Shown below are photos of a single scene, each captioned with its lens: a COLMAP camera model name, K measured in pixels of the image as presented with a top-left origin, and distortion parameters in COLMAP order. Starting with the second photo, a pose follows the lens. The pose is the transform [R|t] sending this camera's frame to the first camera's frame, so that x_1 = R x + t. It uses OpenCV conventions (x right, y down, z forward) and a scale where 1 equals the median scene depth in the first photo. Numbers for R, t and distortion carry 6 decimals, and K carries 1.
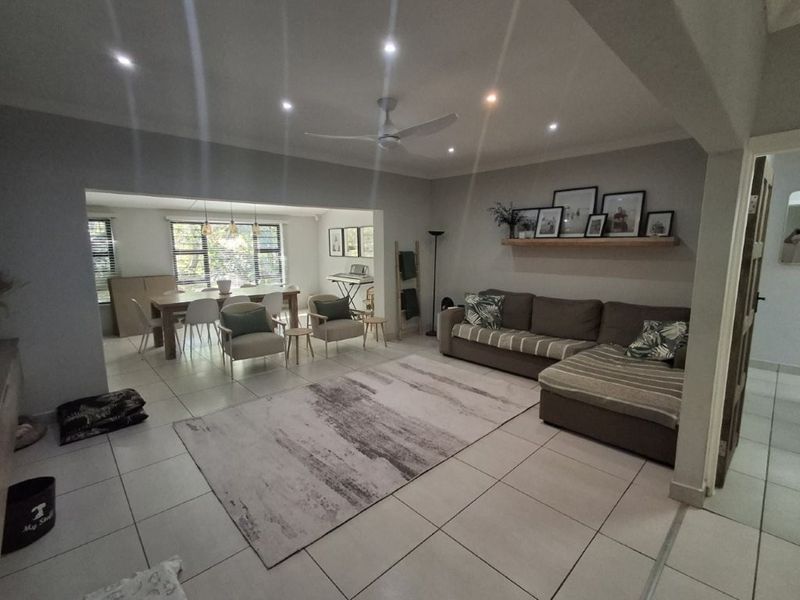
lens RADIAL K [[367.3, 0, 400.6], [0, 367.3, 298.5], [0, 0, 1]] dist [-0.001133, -0.000016]
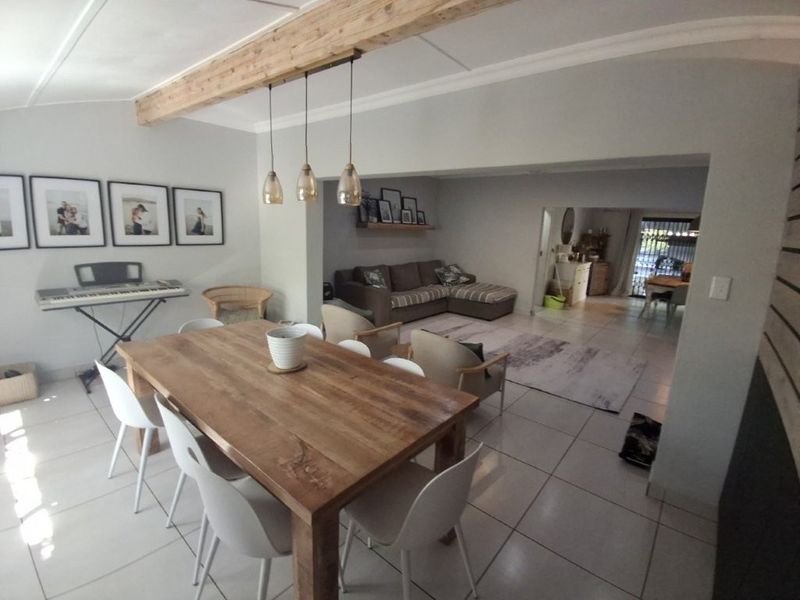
lens RADIAL K [[367.3, 0, 392.6], [0, 367.3, 301.2], [0, 0, 1]] dist [-0.001133, -0.000016]
pose [[-0.097932, -0.208864, 0.973029, -0.870058], [0.102810, 0.970374, 0.218642, -0.154475], [-0.989868, 0.121449, -0.073557, 0.960767]]
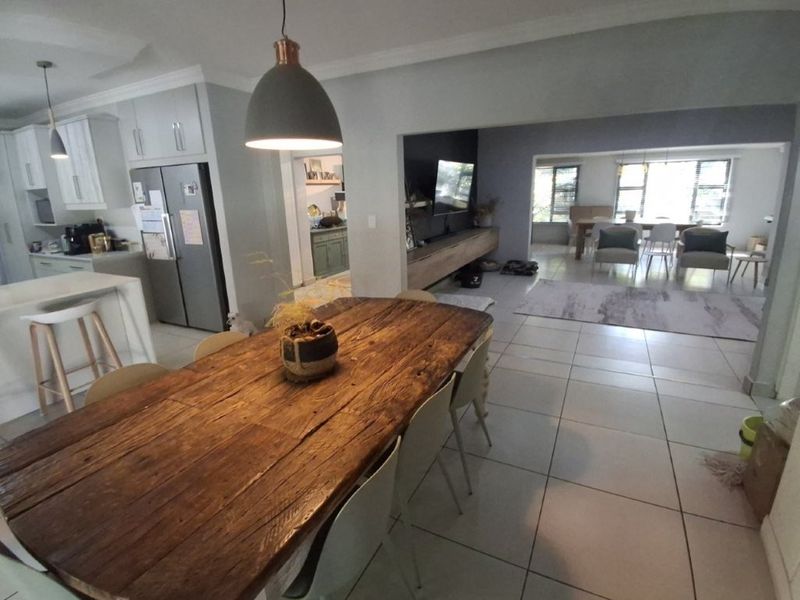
lens RADIAL K [[397.9, 0, 397.7], [0, 397.9, 295.8], [0, 0, 1]] dist [-0.019657, -0.001629]
pose [[0.315293, 0.236998, -0.918924, 0.606965], [-0.111919, 0.970843, 0.211987, 0.038896], [0.942372, 0.036007, 0.332625, -0.216881]]
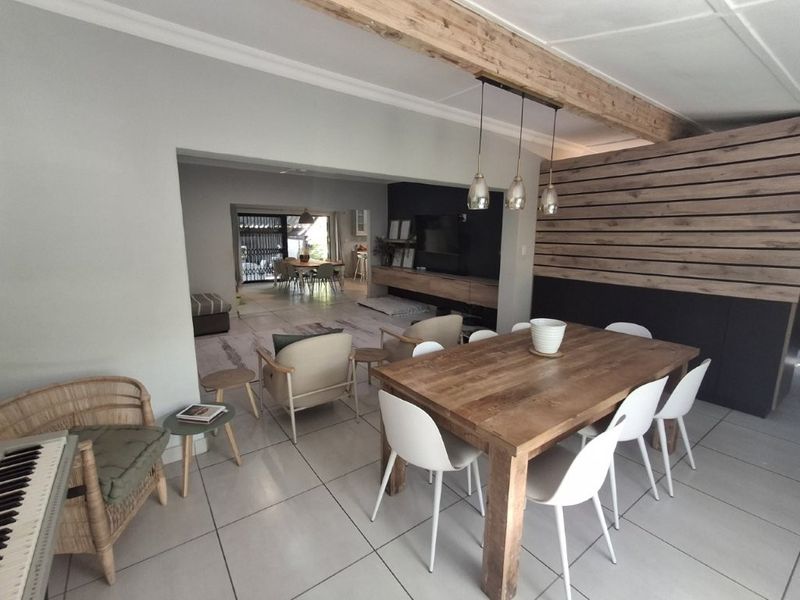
lens RADIAL K [[367.3, 0, 407.9], [0, 367.3, 303.3], [0, 0, 1]] dist [-0.001133, -0.000016]
pose [[-0.992977, -0.032143, 0.113860, -0.392244], [0.007539, 0.943239, 0.332029, -0.219597], [-0.118069, 0.330555, -0.936372, 1.456672]]
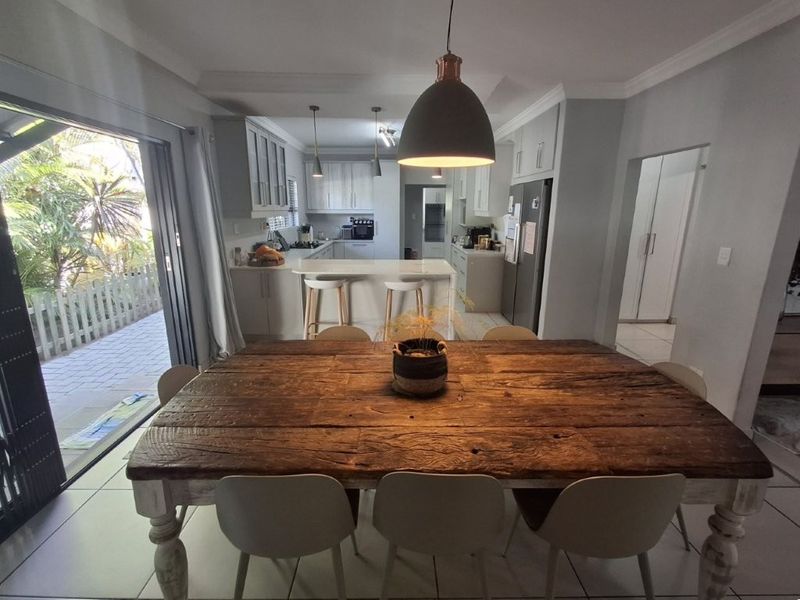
lens RADIAL K [[367.3, 0, 397.7], [0, 367.3, 297.9], [0, 0, 1]] dist [-0.001133, -0.000016]
pose [[-0.687371, 0.169057, -0.706357, 0.511853], [-0.114294, 0.935239, 0.335058, 0.006264], [0.717257, 0.311042, -0.623534, -0.015539]]
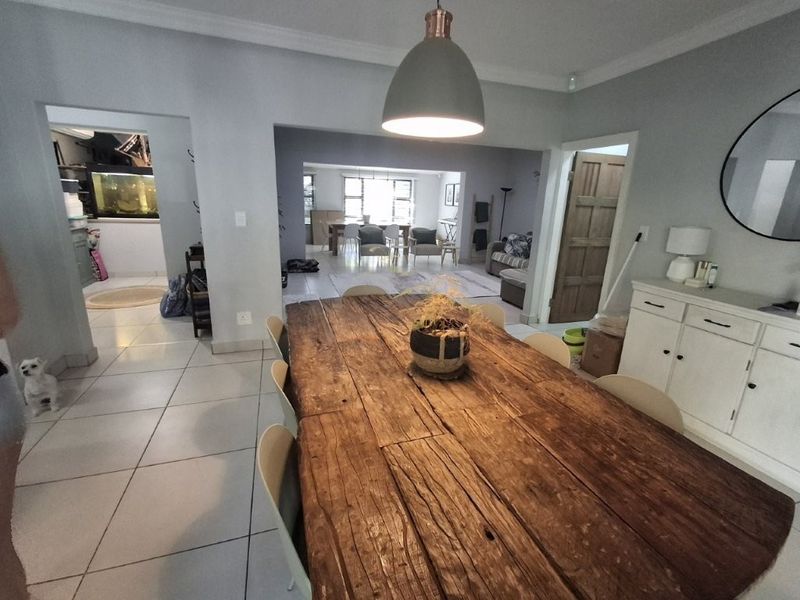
lens RADIAL K [[367.3, 0, 399.4], [0, 367.3, 296.1], [0, 0, 1]] dist [-0.001133, -0.000016]
pose [[0.900497, 0.150316, -0.408057, 0.379684], [-0.106513, 0.986016, 0.128168, 0.084809], [0.421617, -0.071952, 0.903915, -0.454586]]
